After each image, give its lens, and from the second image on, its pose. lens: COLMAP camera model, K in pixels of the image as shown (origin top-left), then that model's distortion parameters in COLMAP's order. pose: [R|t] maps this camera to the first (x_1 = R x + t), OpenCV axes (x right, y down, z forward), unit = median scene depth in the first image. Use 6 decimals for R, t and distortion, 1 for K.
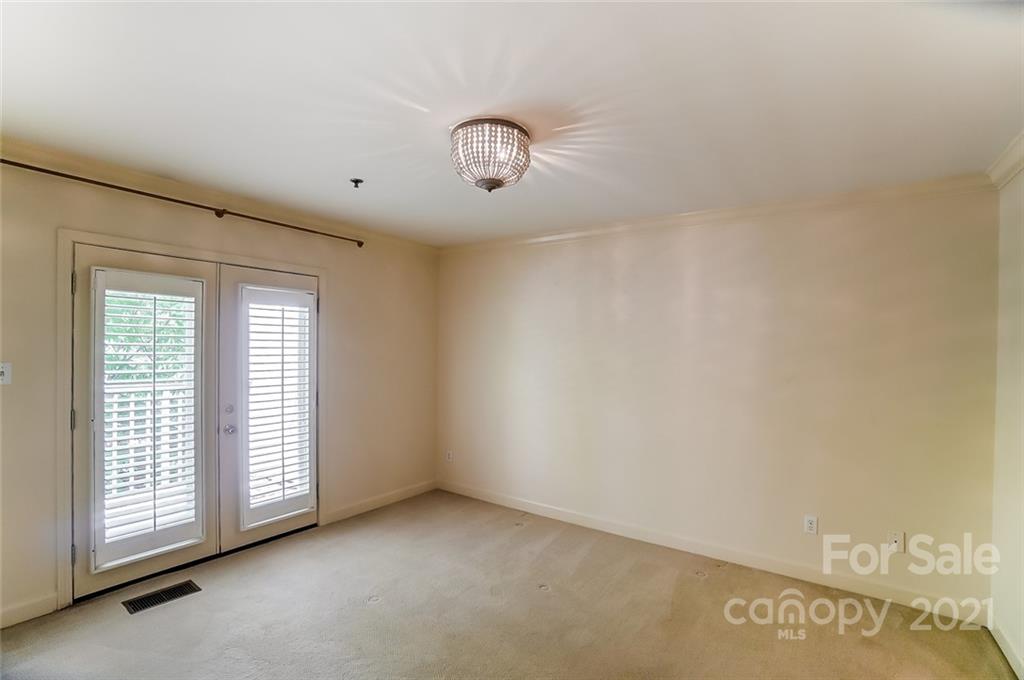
lens RADIAL K [[466.0, 0, 514.2], [0, 466.0, 344.0], [0, 0, 1]] dist [-0.059171, 0.020989]
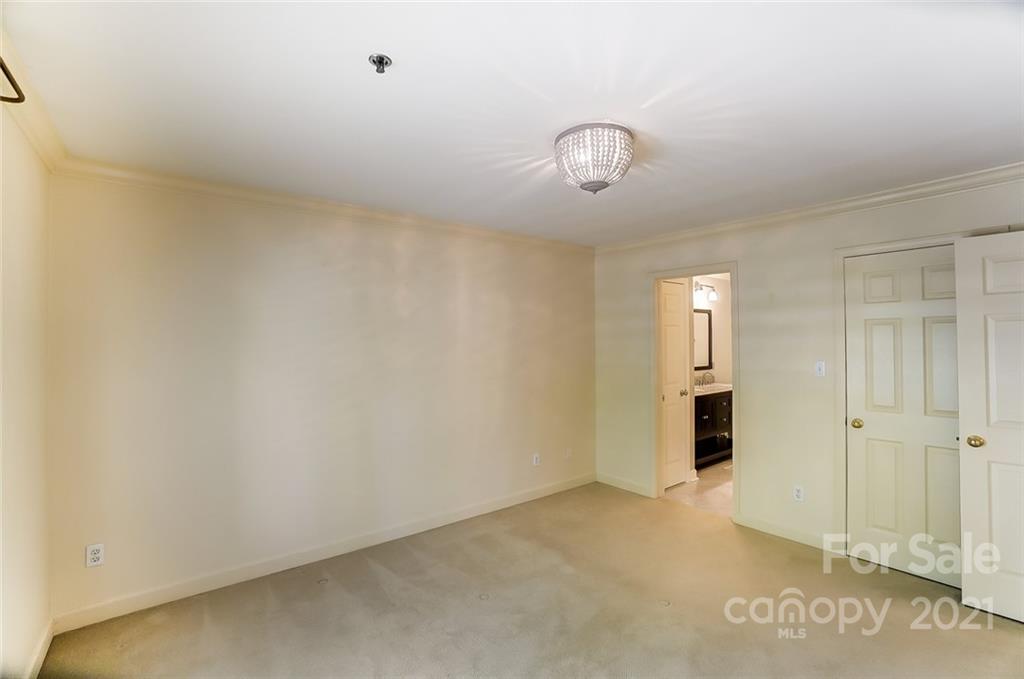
lens RADIAL K [[466.0, 0, 514.2], [0, 466.0, 343.5], [0, 0, 1]] dist [-0.059171, 0.020989]
pose [[0.263809, -0.022468, 0.964313, -0.796739], [0.015370, 0.999700, 0.019087, -0.009871], [-0.964452, 0.009786, 0.264075, 0.650371]]
